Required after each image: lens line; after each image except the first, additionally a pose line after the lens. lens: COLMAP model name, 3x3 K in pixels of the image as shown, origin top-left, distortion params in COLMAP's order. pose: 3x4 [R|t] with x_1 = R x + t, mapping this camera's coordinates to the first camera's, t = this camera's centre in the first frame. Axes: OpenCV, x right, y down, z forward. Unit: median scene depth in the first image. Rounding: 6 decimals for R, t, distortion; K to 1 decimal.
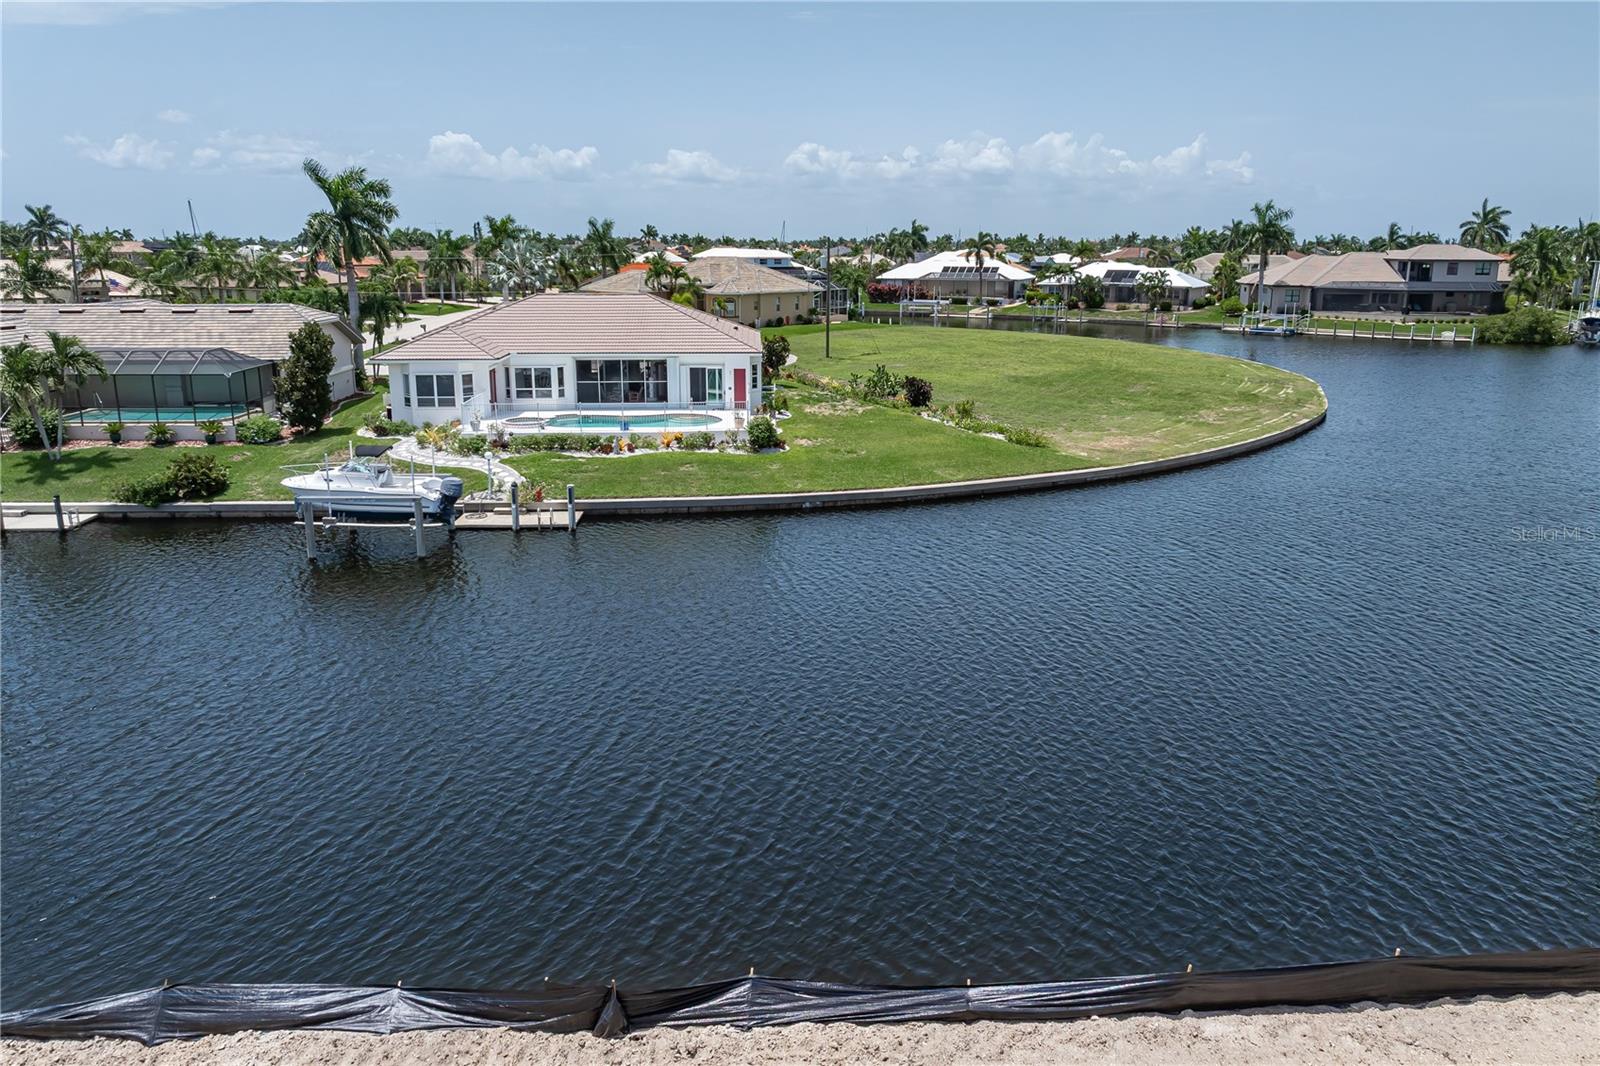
lens RADIAL K [[1121.1, 0, 804.0], [0, 1121.1, 502.0], [0, 0, 1]] dist [-0.022833, 0.005985]
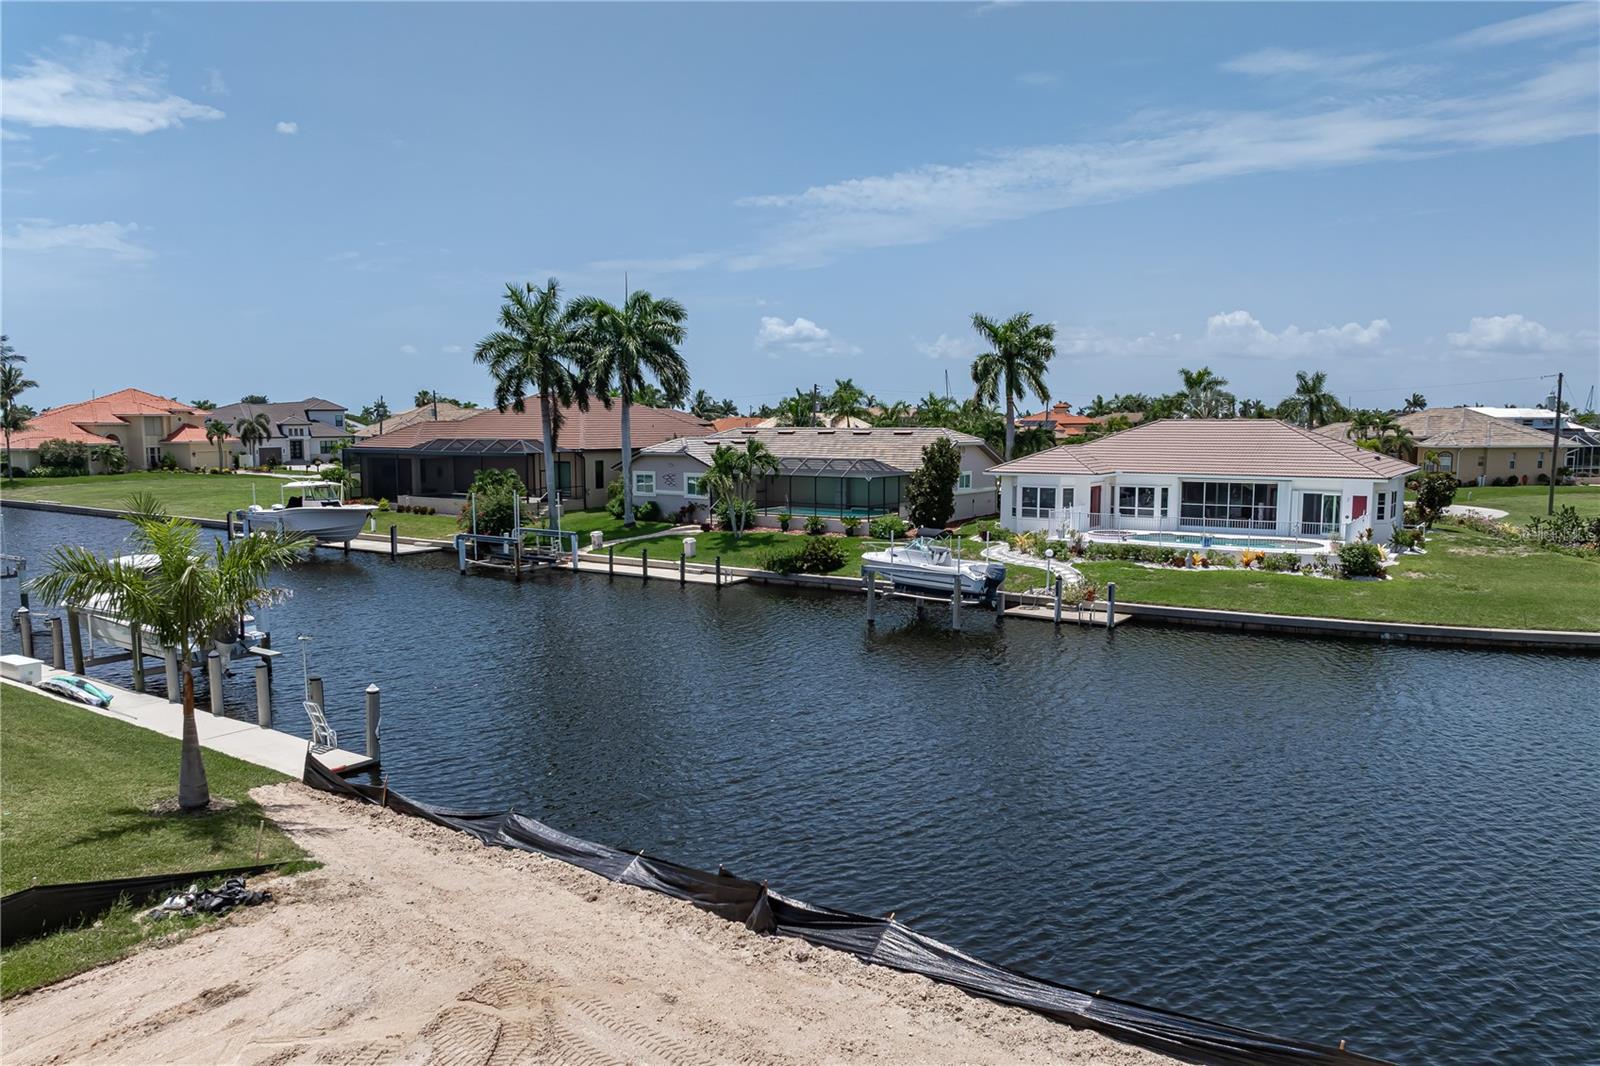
lens RADIAL K [[1122.3, 0, 806.2], [0, 1122.3, 538.9], [0, 0, 1]] dist [-0.027030, 0.006823]
pose [[0.797865, 0.057483, -0.600090, 0.118794], [-0.130652, 0.988272, -0.079046, 0.041827], [0.588508, 0.141471, 0.796018, 0.022455]]
